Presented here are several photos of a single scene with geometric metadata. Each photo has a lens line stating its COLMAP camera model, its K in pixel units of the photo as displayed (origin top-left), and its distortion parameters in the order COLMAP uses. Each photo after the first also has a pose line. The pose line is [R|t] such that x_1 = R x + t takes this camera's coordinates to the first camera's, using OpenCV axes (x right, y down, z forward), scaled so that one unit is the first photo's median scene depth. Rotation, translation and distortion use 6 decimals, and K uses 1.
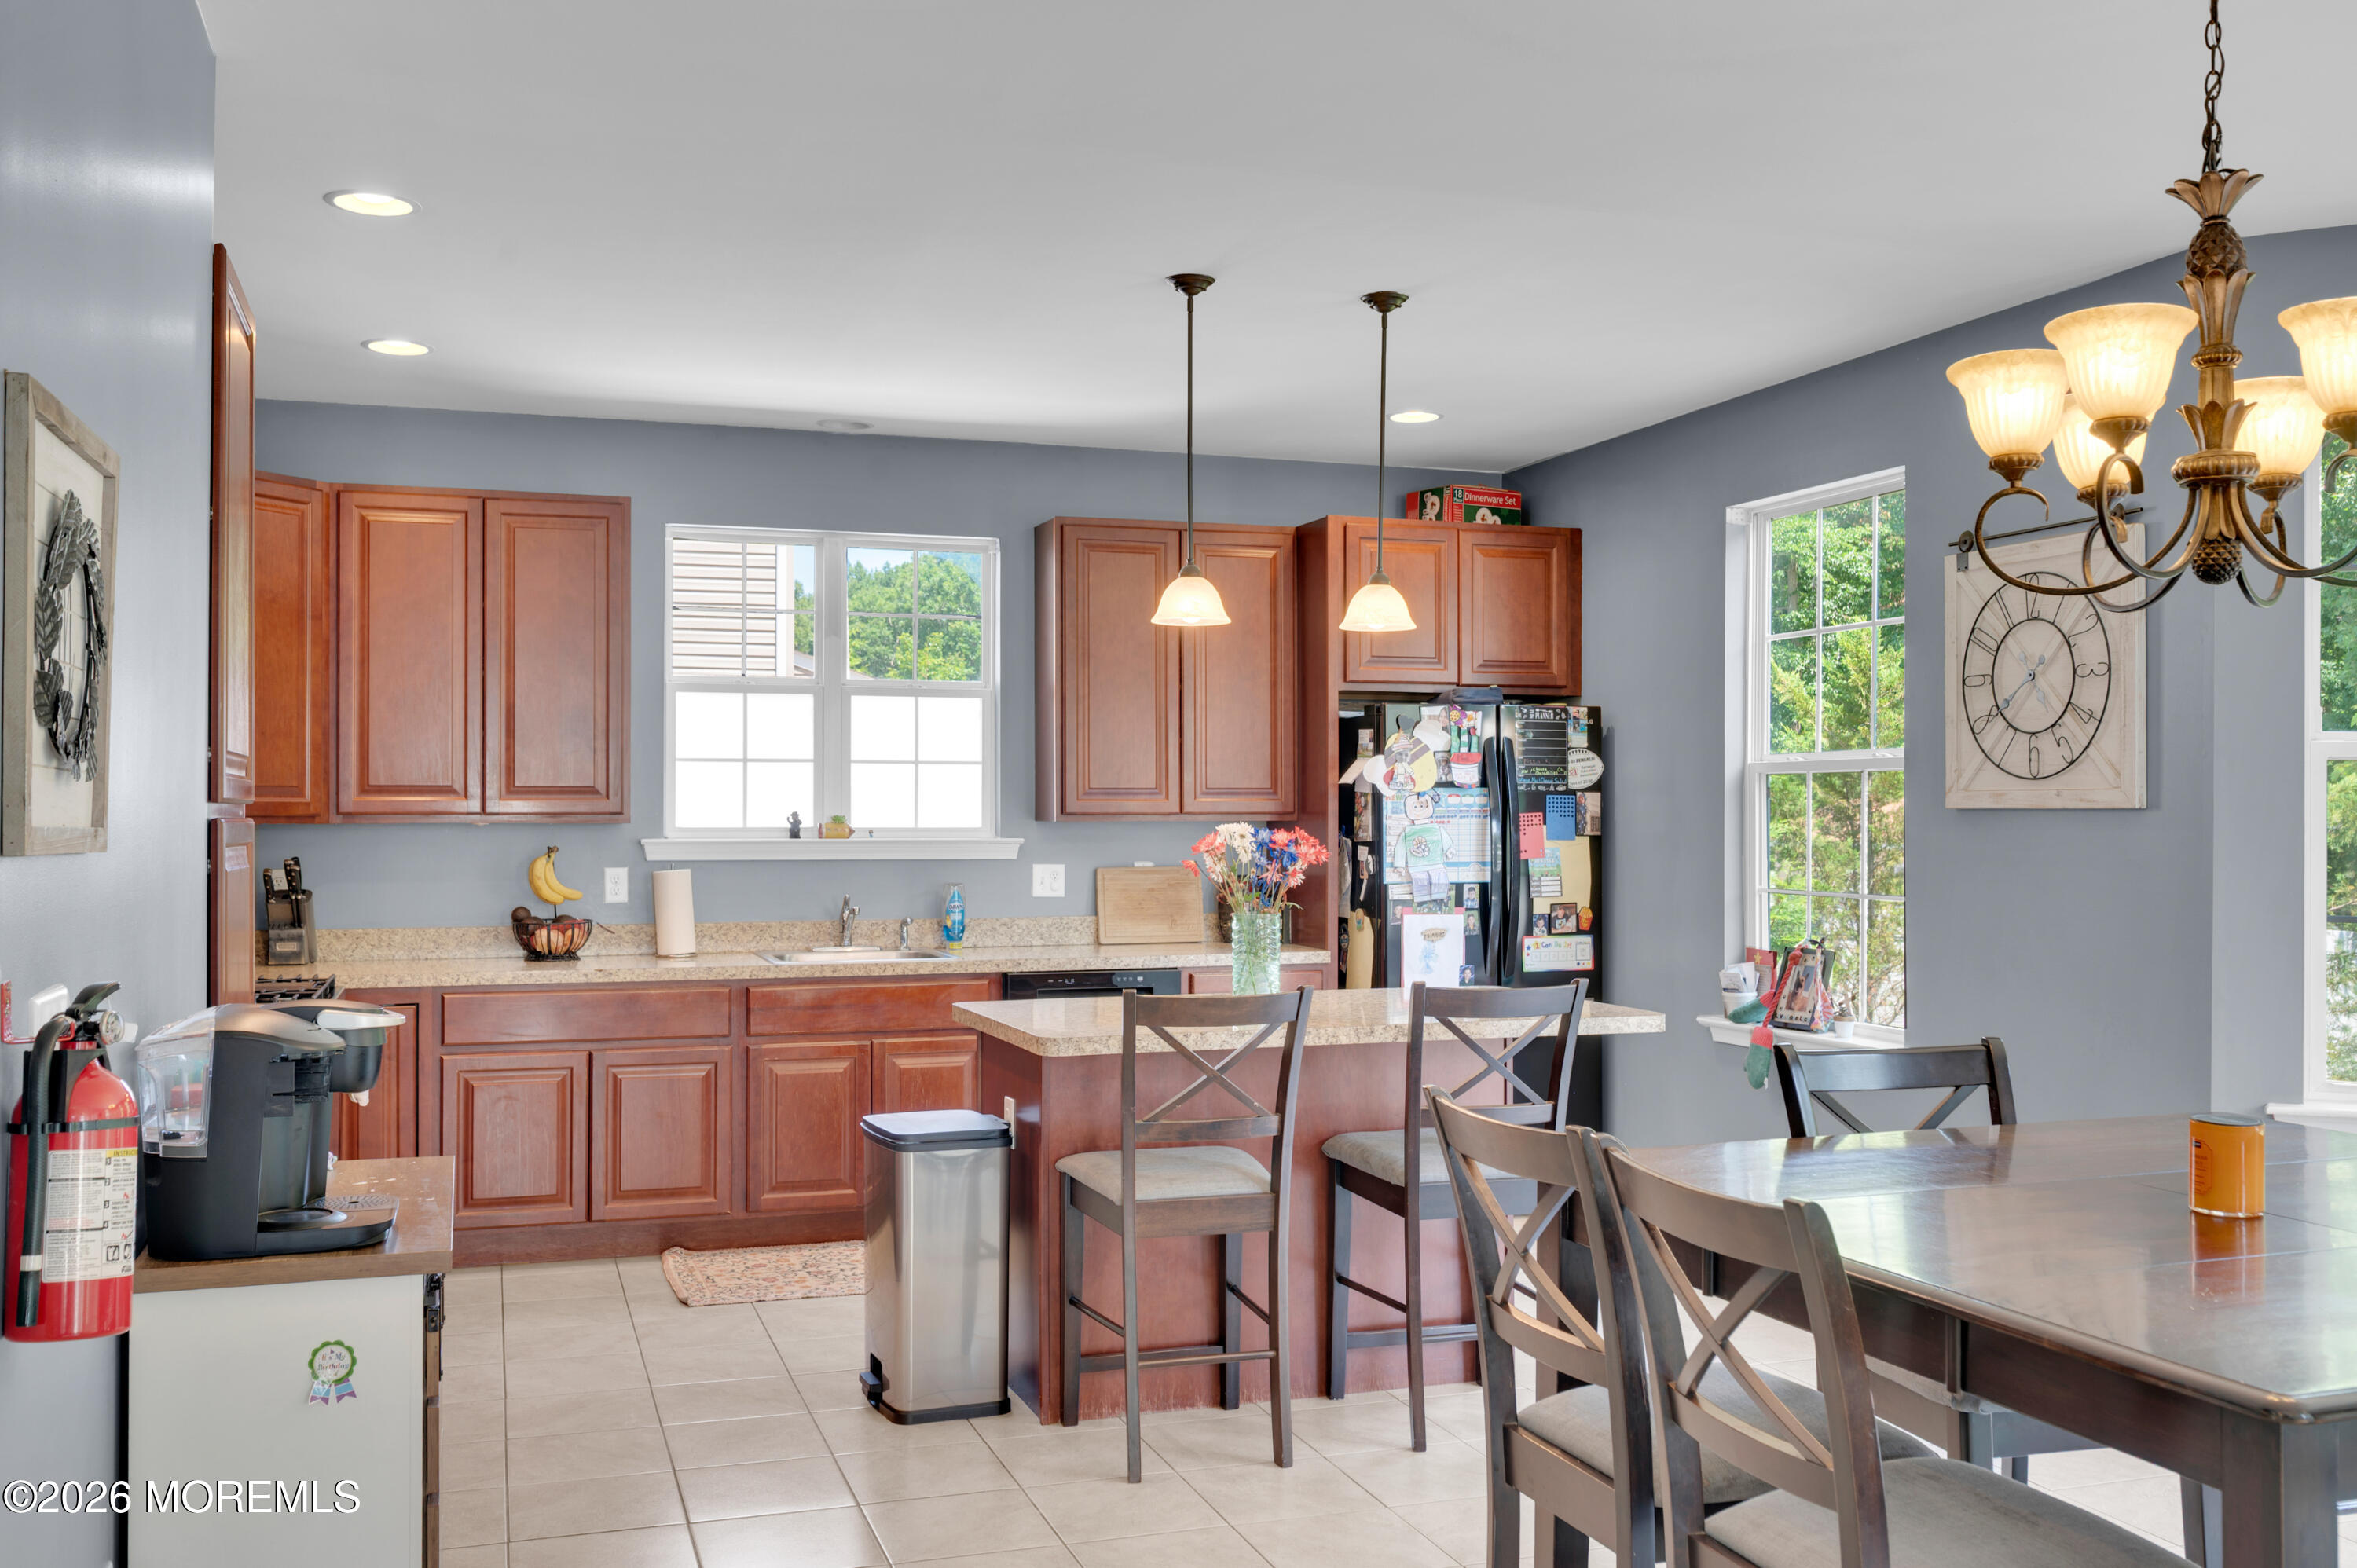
lens RADIAL K [[2000.1, 0, 1152.2], [0, 2000.1, 785.2], [0, 0, 1]] dist [-0.000693, -0.020063]
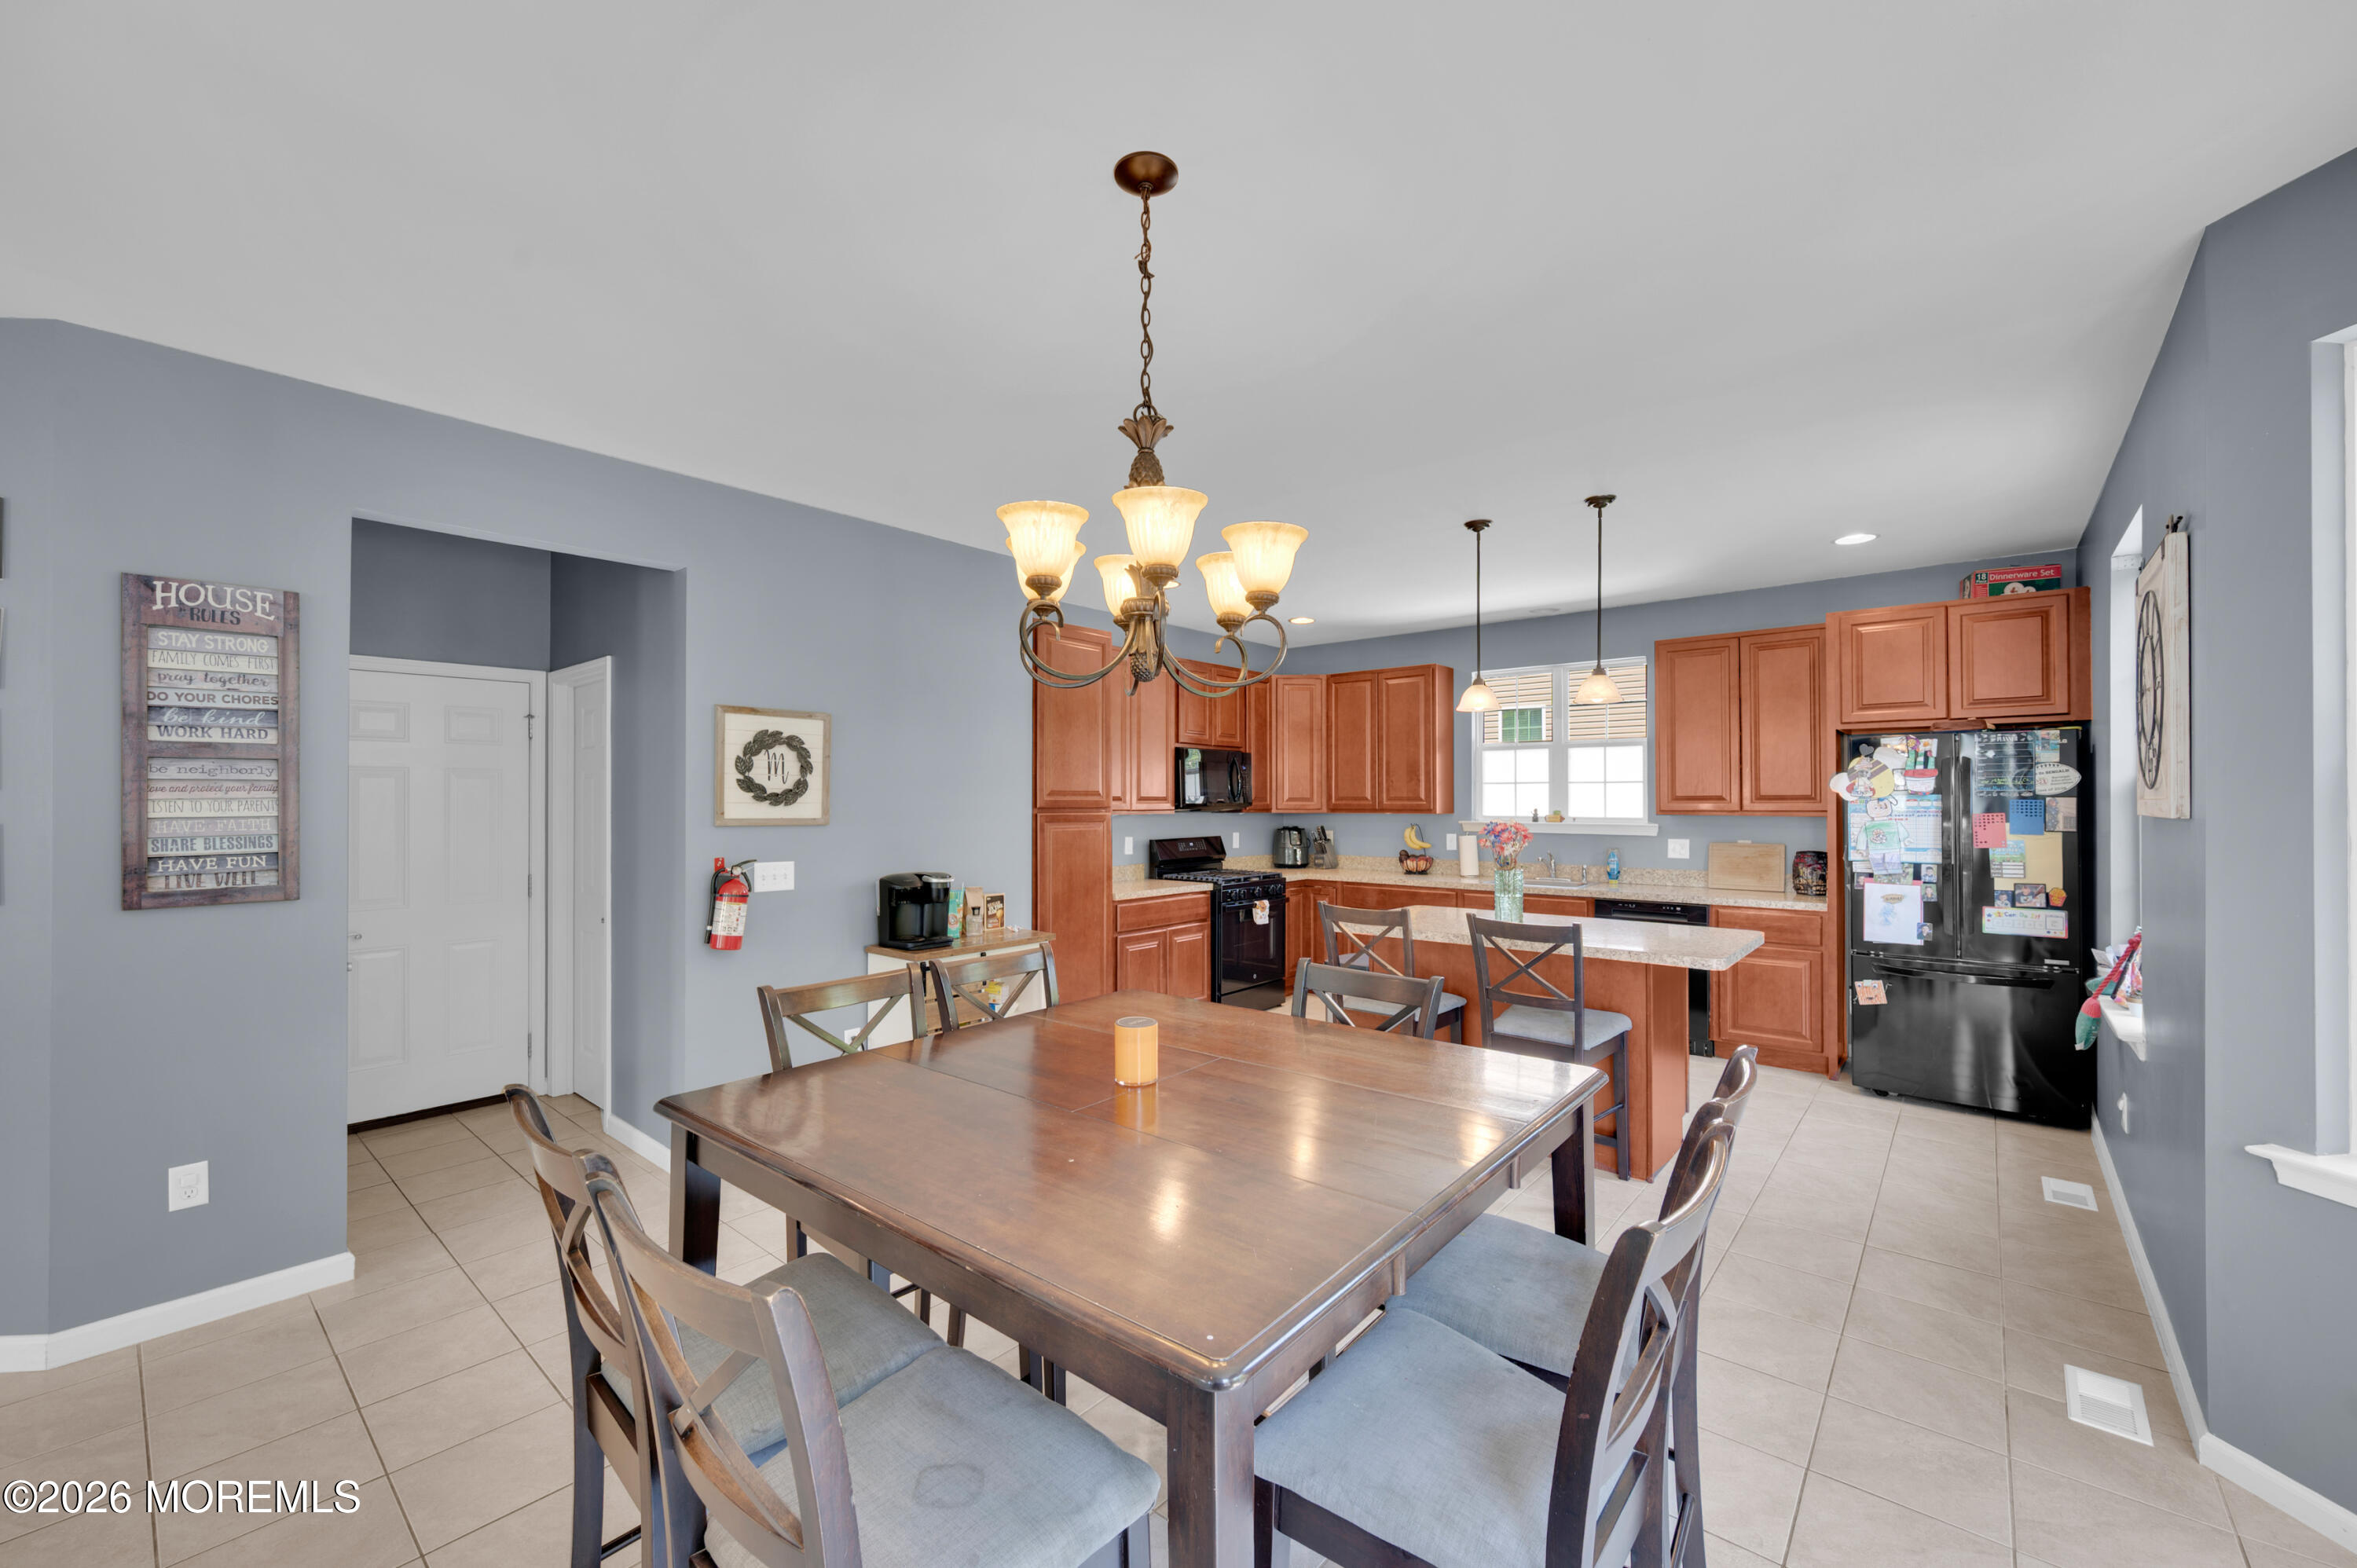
lens RADIAL K [[923.7, 0, 1191.9], [0, 923.7, 796.6], [0, 0, 1]] dist [-0.006328, 0.000086]
pose [[0.527151, -0.004358, -0.849761, 0.488530], [0.012048, 0.999925, 0.002346, -0.005658], [0.849686, -0.011474, 0.527163, 0.263650]]
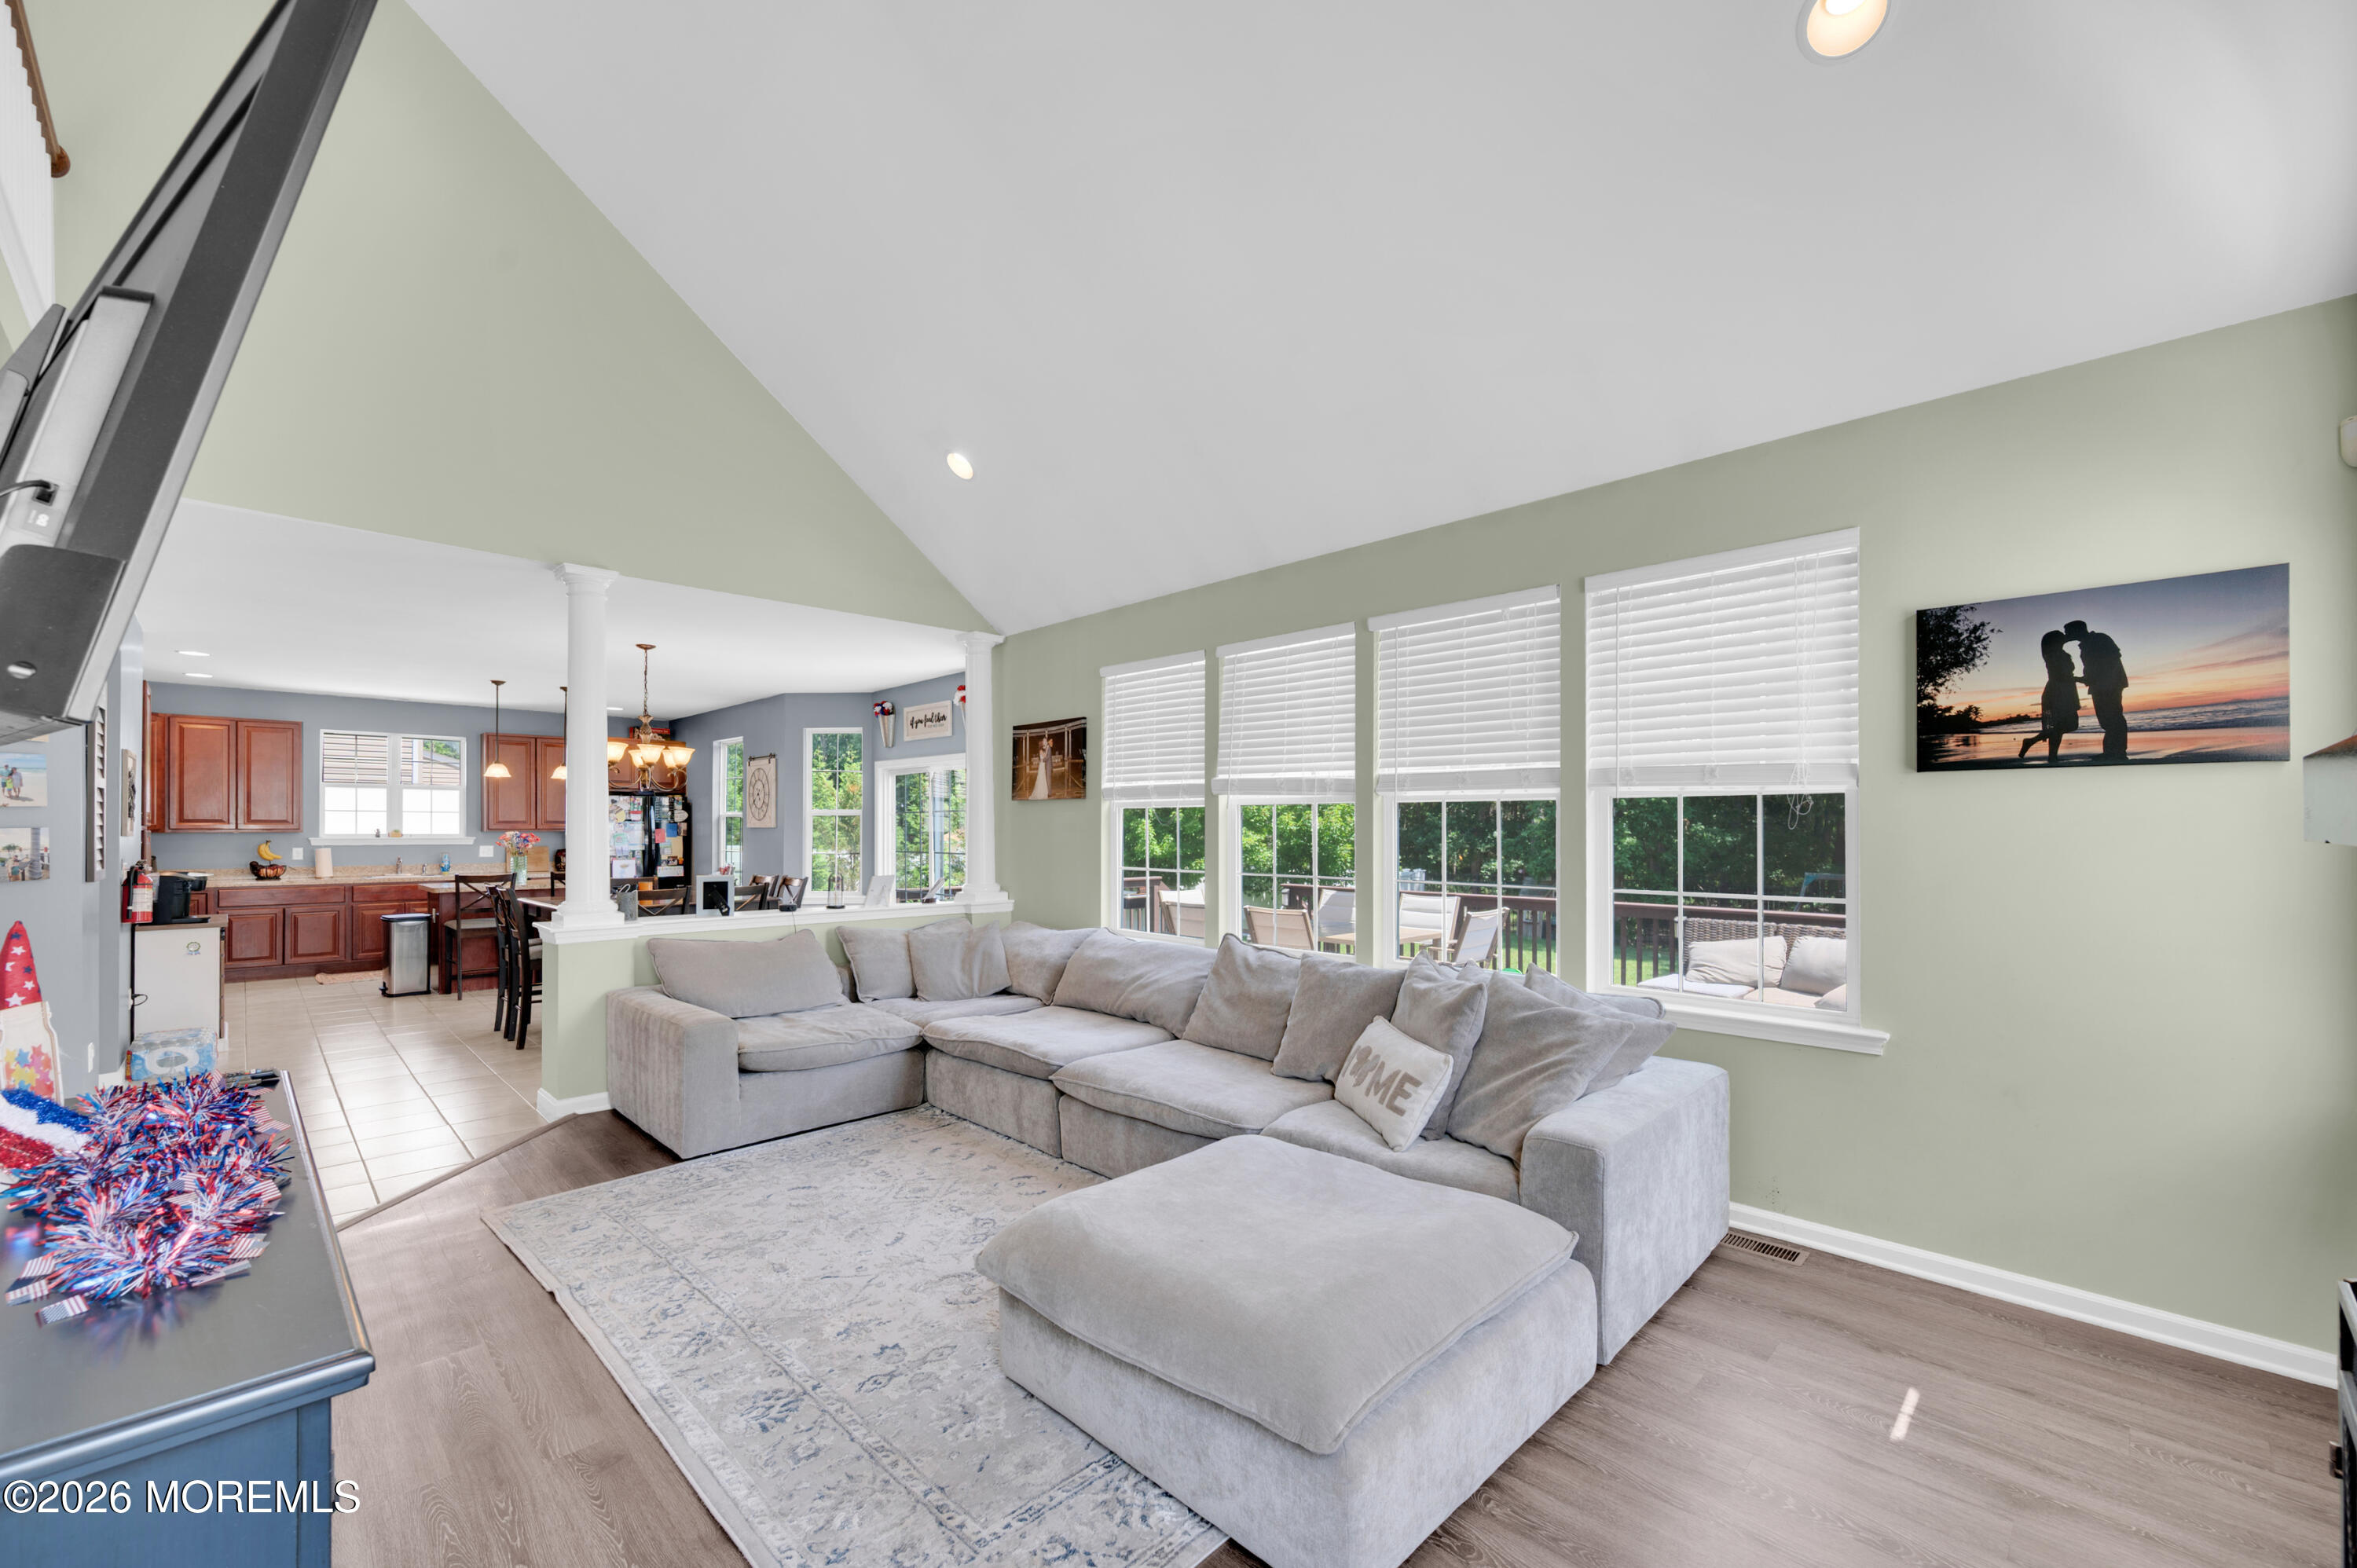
lens RADIAL K [[923.7, 0, 1160.9], [0, 923.7, 824.8], [0, 0, 1]] dist [-0.006328, 0.000086]
pose [[0.893286, 0.002467, 0.449481, 0.277592], [-0.006444, 0.999952, 0.007318, -0.010654], [-0.449442, -0.009434, 0.893260, -0.829645]]
